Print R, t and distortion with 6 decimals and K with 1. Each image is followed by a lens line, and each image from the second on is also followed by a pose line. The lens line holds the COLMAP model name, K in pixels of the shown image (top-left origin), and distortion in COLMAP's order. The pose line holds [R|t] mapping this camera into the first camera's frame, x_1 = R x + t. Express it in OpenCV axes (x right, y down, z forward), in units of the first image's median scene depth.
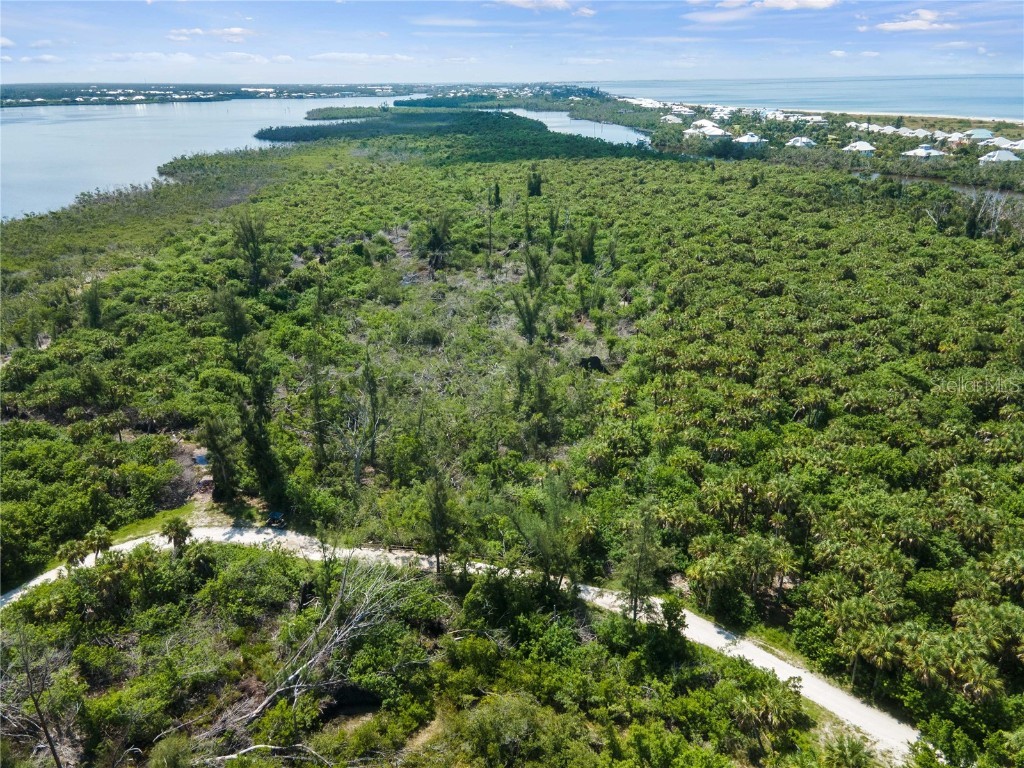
lens RADIAL K [[981.9, 0, 512.0], [0, 981.9, 384.0], [0, 0, 1]] dist [0.019265, 0.168024]
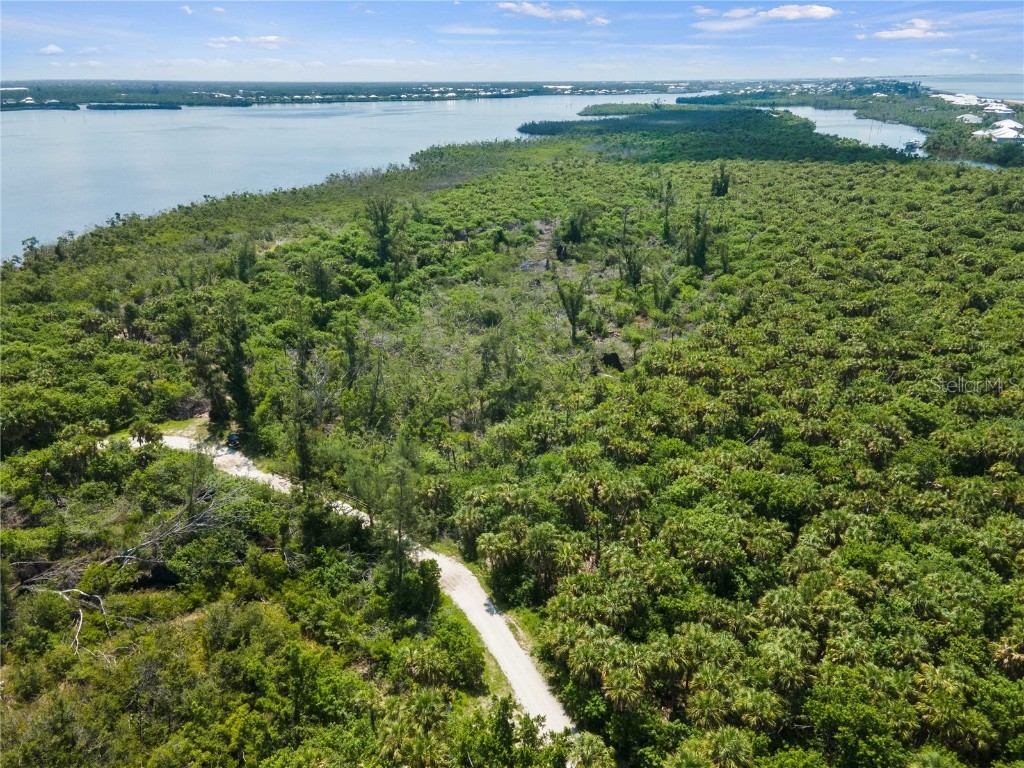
lens RADIAL K [[981.9, 0, 512.0], [0, 981.9, 384.0], [0, 0, 1]] dist [0.019265, 0.168024]
pose [[0.893677, 0.138794, -0.426705, 0.232841], [-0.135862, 0.990019, 0.037477, -0.010357], [0.427648, 0.024481, 0.903614, 0.013524]]
